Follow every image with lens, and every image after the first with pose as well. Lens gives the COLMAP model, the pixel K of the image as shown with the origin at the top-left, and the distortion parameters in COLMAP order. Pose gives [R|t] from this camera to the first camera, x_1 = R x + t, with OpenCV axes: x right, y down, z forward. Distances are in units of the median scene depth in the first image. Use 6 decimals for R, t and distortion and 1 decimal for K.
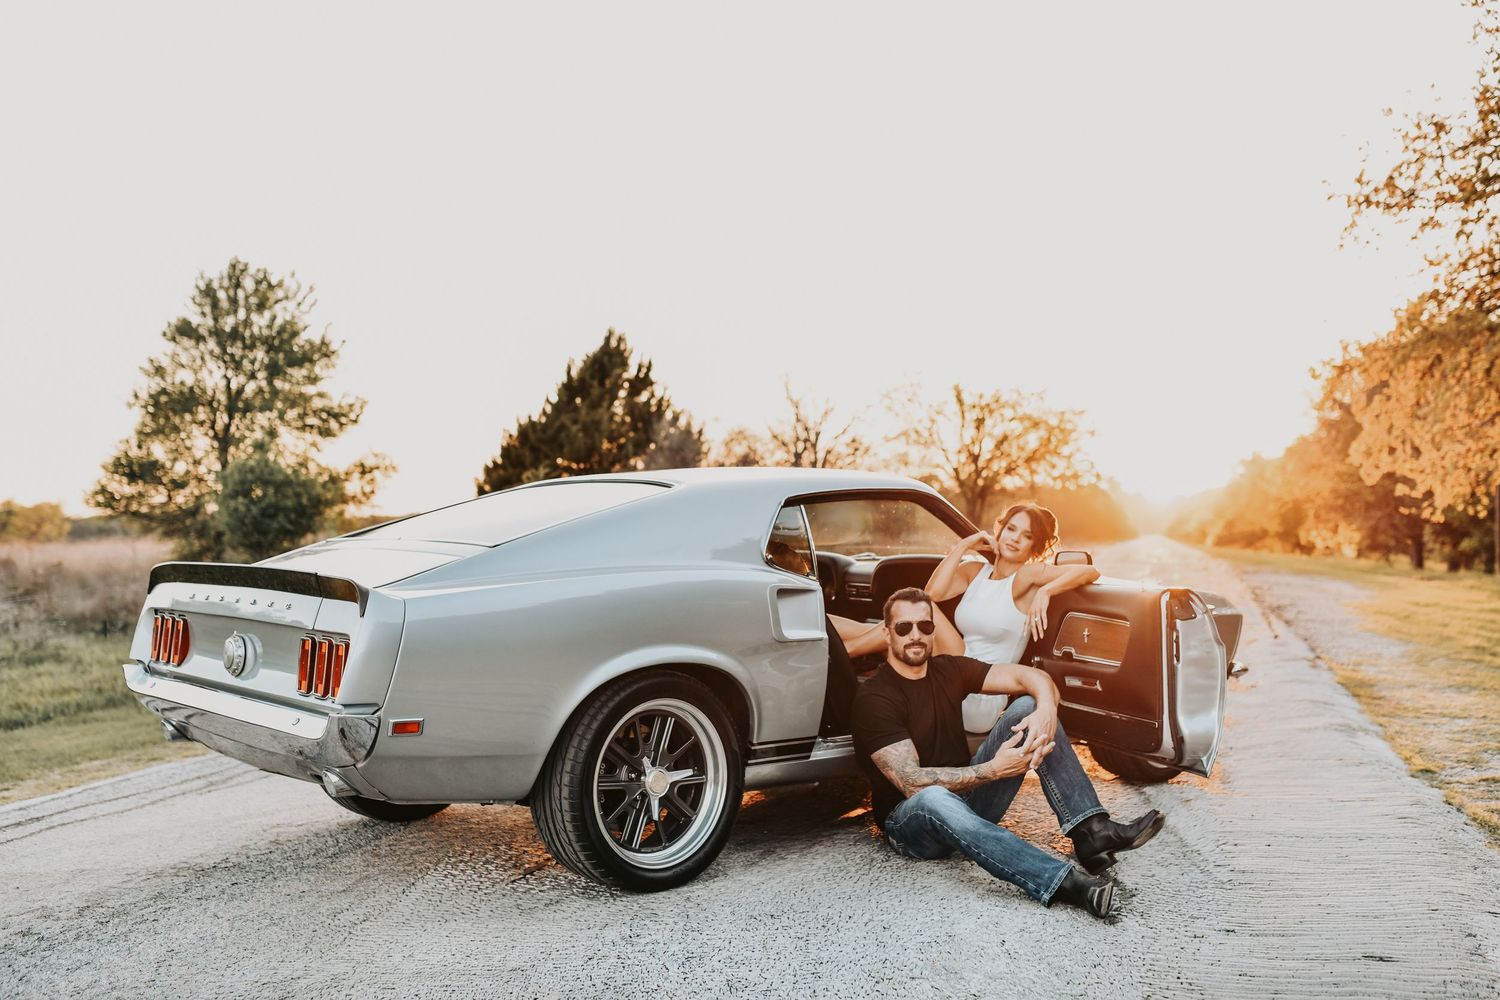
lens RADIAL K [[1429.6, 0, 750.4], [0, 1429.6, 501.9], [0, 0, 1]] dist [-0.035676, 0.000000]
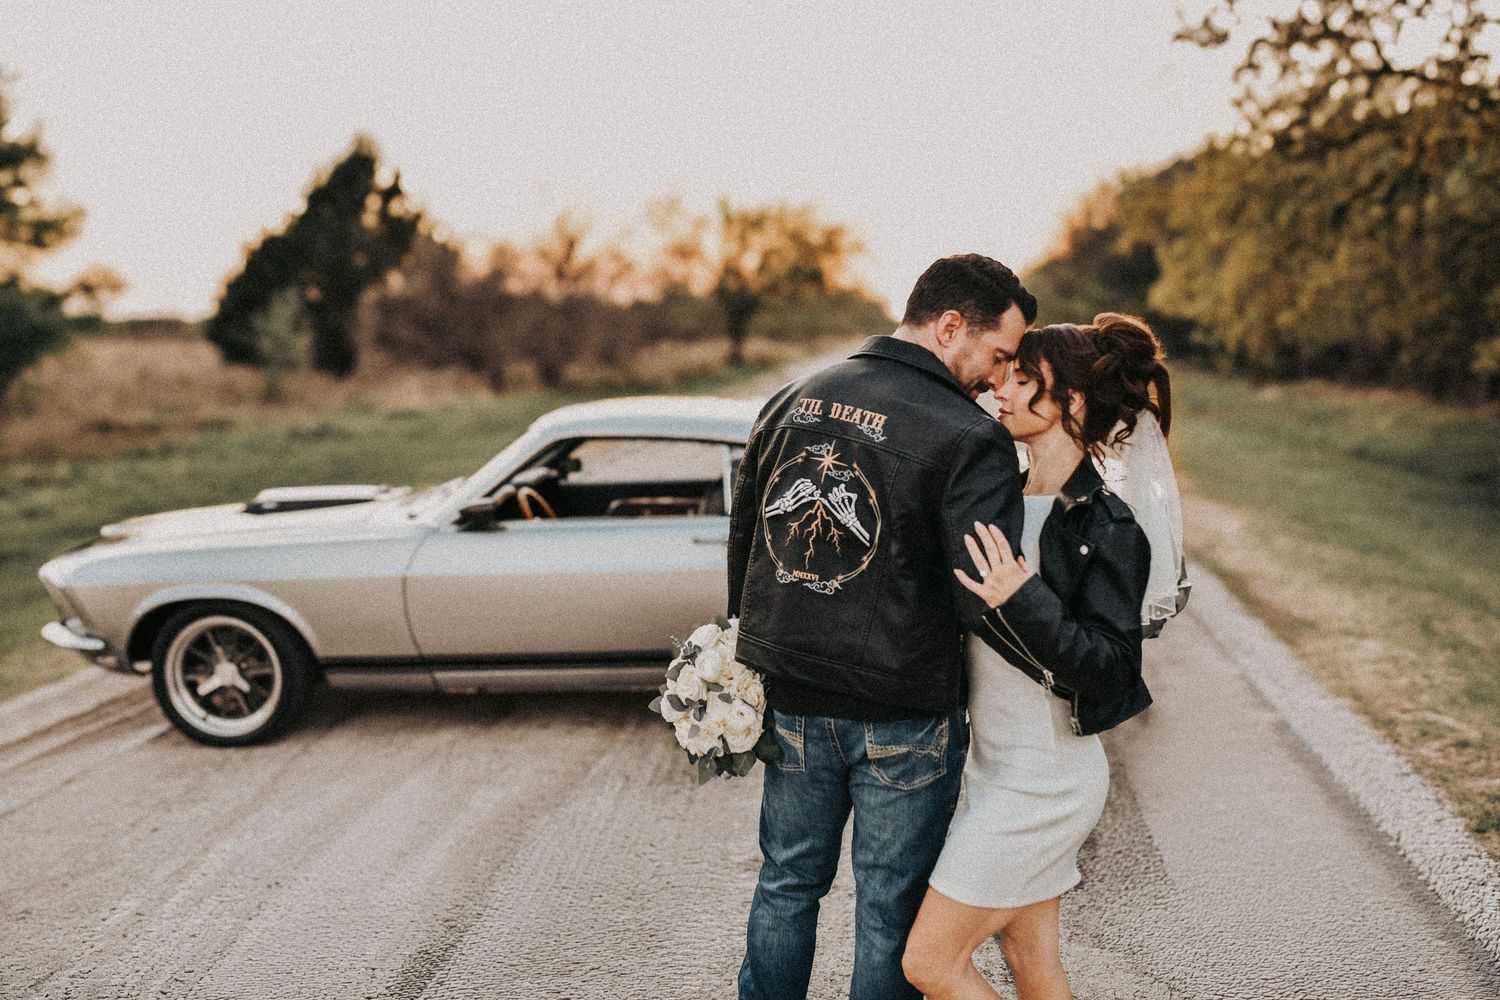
lens RADIAL K [[1429.6, 0, 755.9], [0, 1429.6, 491.0], [0, 0, 1]] dist [-0.035676, 0.000000]
pose [[0.983975, -0.009895, 0.178033, -0.017355], [-0.012974, 0.991839, 0.126833, -0.015154], [-0.177835, -0.127110, 0.975816, 0.039604]]
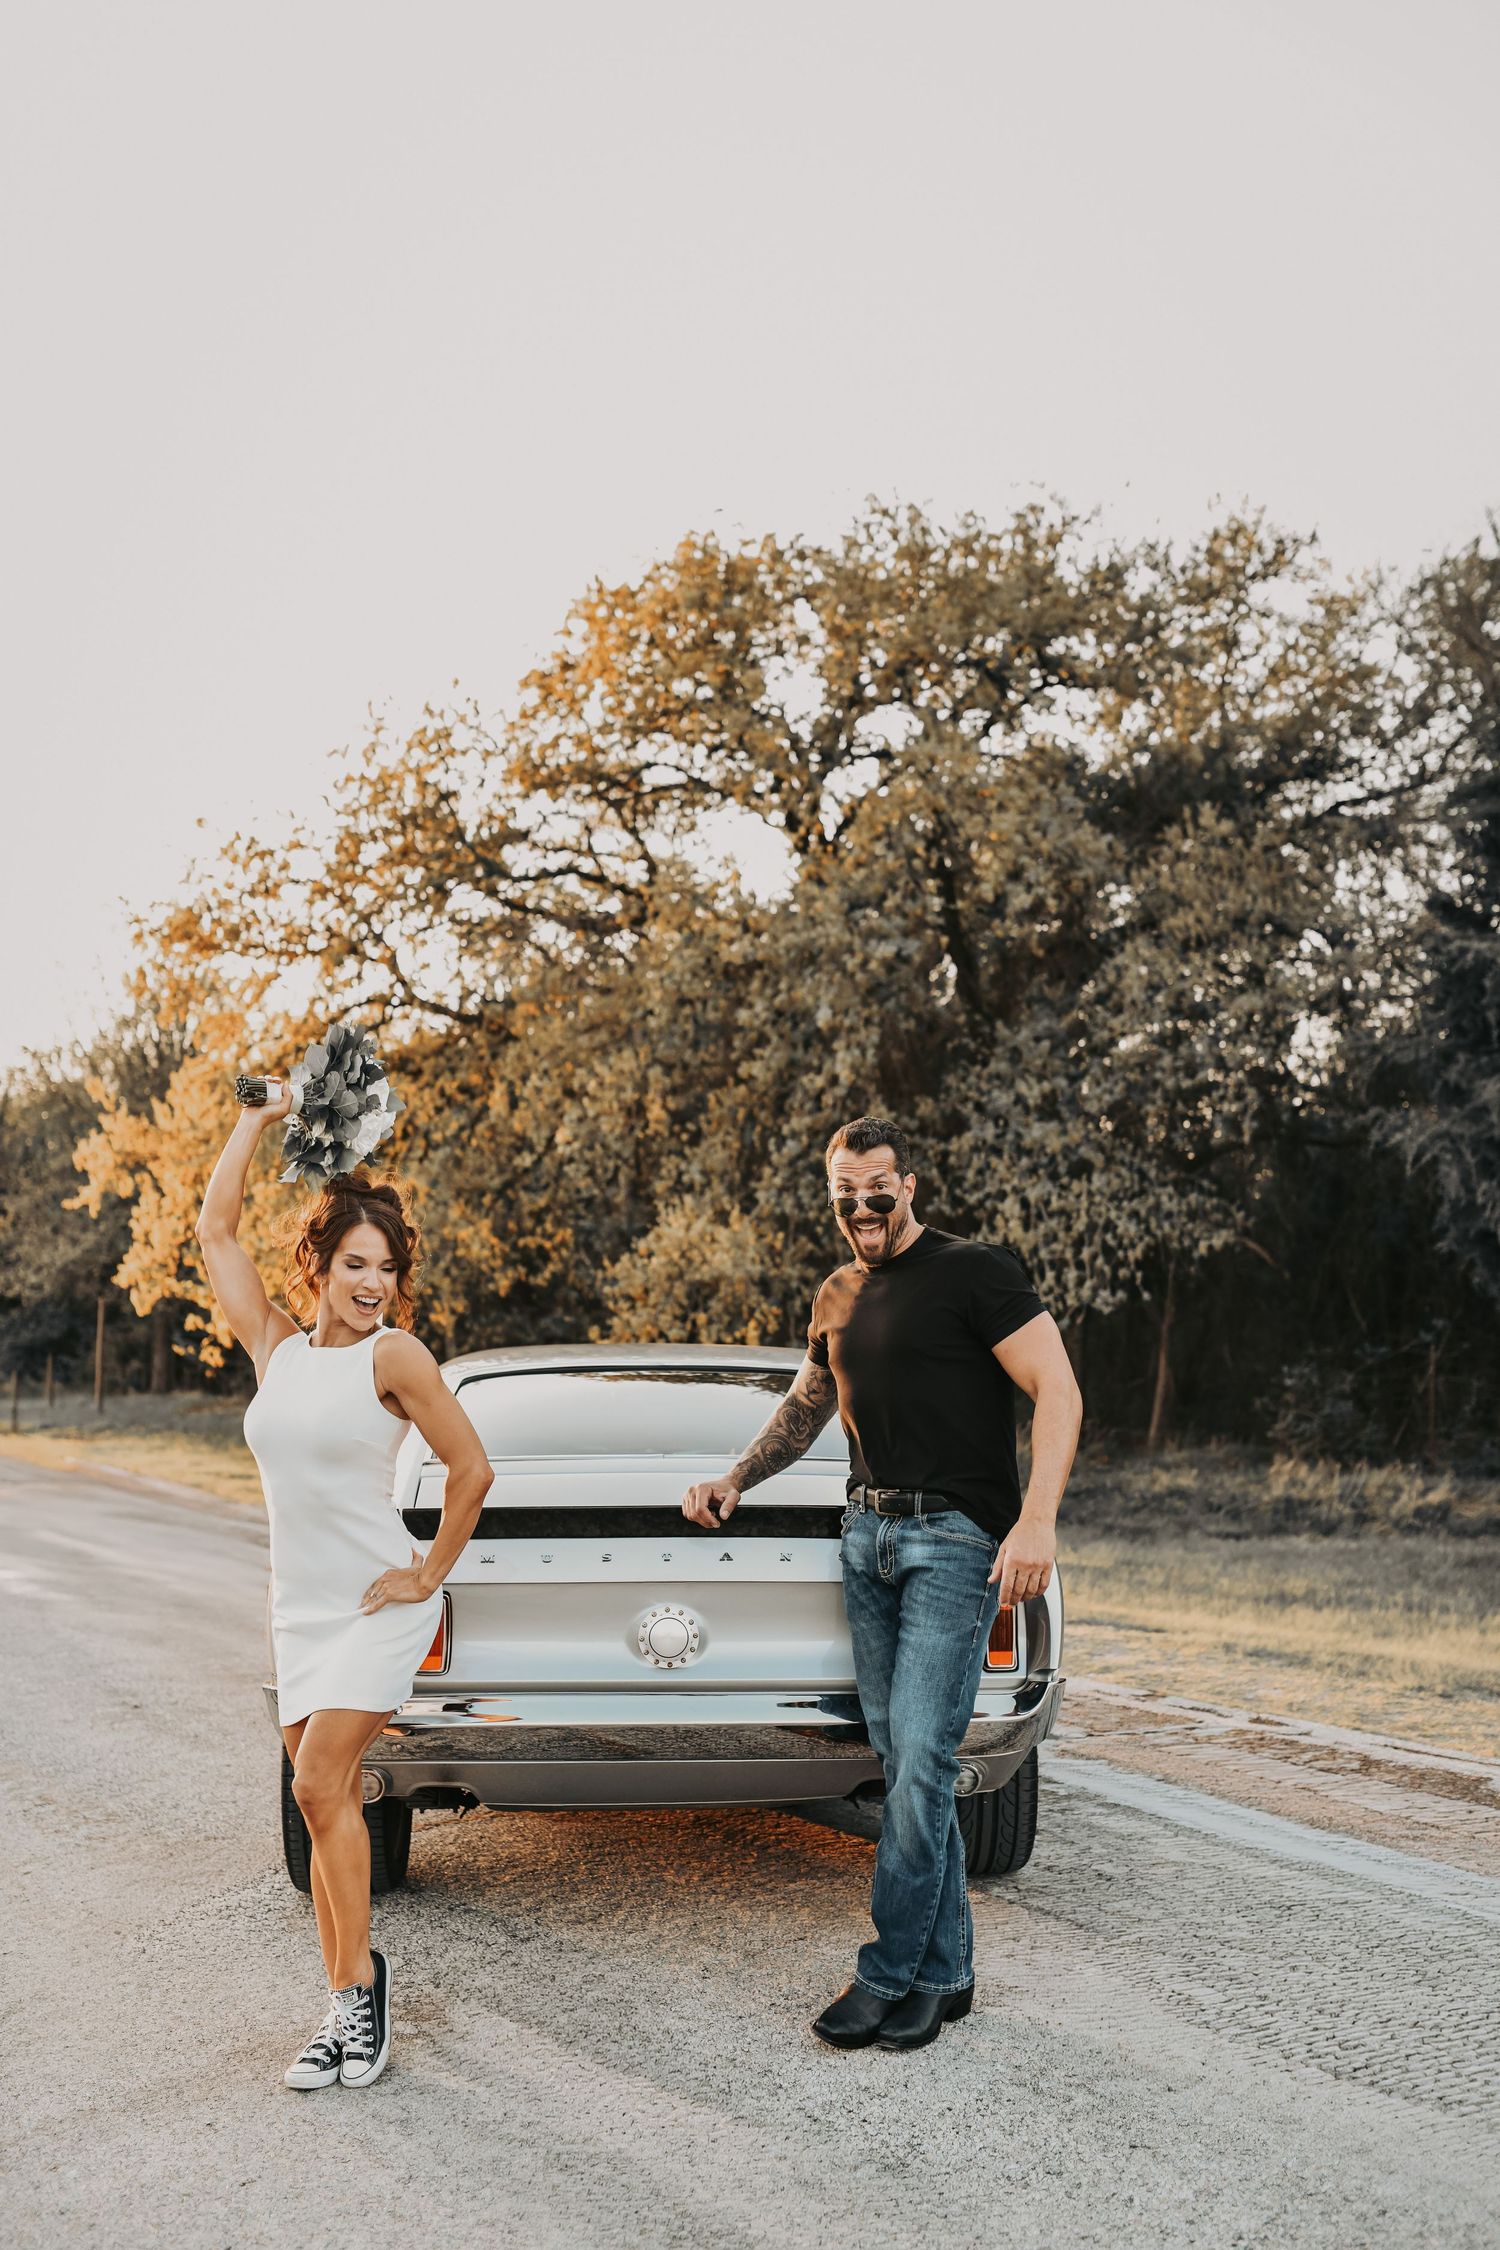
lens RADIAL K [[2144.4, 0, 750.8], [0, 2144.4, 1106.1], [0, 0, 1]] dist [-0.035676, 0.000000]
pose [[0.622446, 0.089039, 0.777582, -0.152533], [-0.012258, 0.994495, -0.104065, -0.005223], [-0.782567, 0.055243, 0.620111, 0.041043]]
